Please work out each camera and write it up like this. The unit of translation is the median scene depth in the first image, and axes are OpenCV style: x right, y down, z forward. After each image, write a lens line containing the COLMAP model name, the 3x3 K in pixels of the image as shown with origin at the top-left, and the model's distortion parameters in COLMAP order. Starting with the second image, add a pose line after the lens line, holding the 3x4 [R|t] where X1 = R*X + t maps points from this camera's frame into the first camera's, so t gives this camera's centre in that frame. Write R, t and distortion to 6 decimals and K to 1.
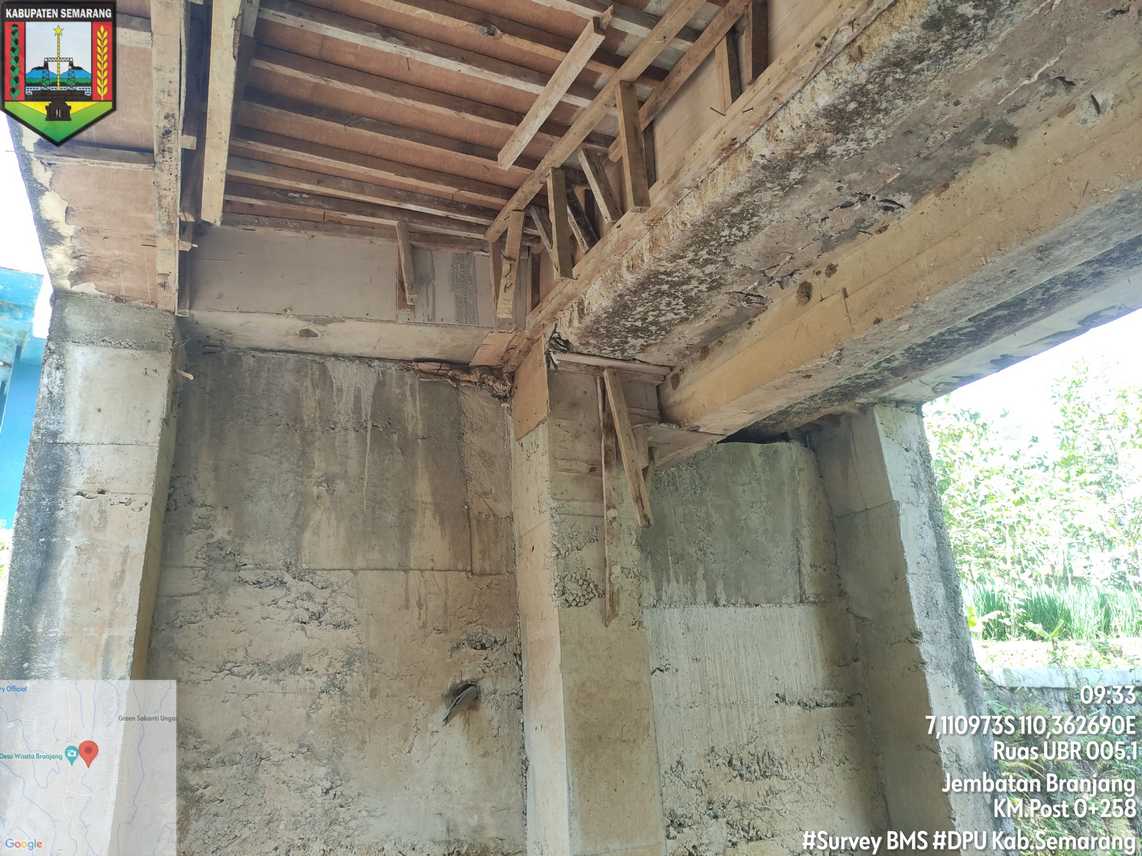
lens RADIAL K [[839.9, 0, 568.7], [0, 839.9, 425.8], [0, 0, 1]] dist [0.059591, -0.065261]
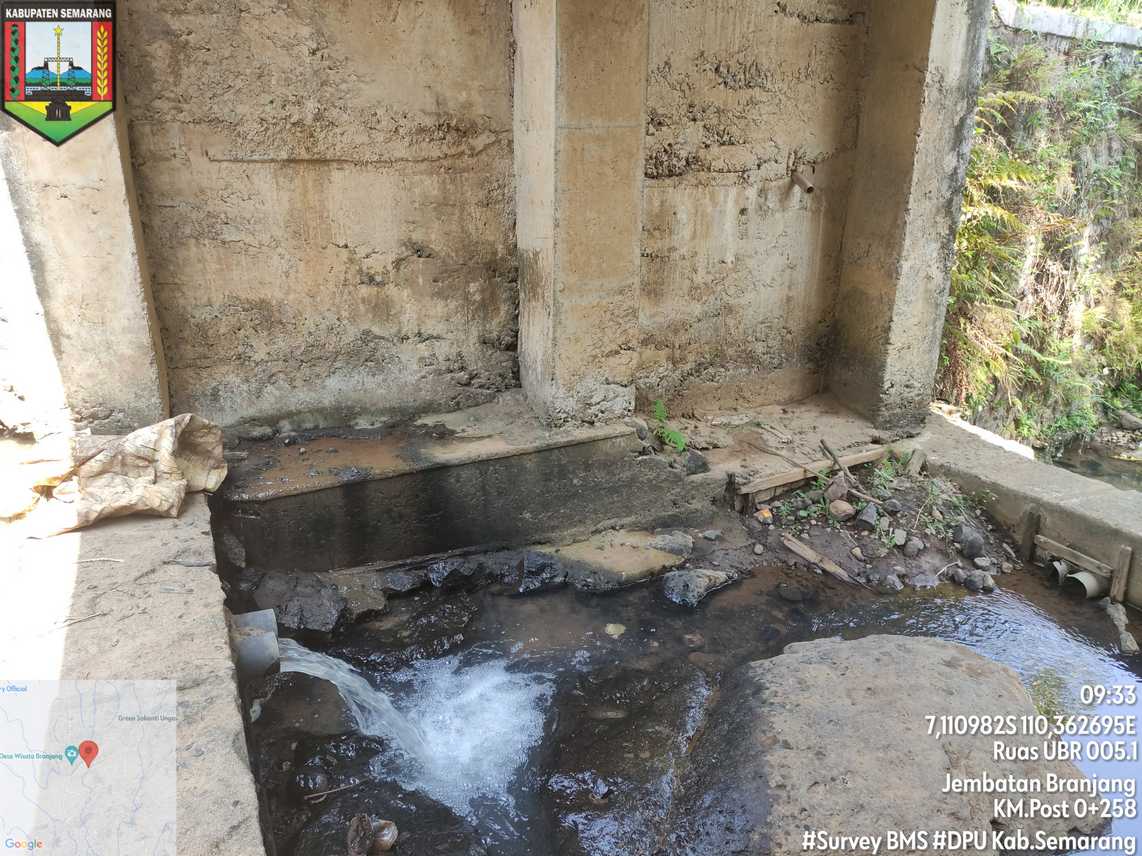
lens RADIAL K [[839.9, 0, 568.7], [0, 839.9, 425.8], [0, 0, 1]] dist [0.059591, -0.065261]
pose [[0.997922, 0.050063, 0.040559, -0.004091], [-0.064426, 0.767379, 0.637948, 0.095911], [0.000813, -0.639236, 0.769010, -0.039959]]
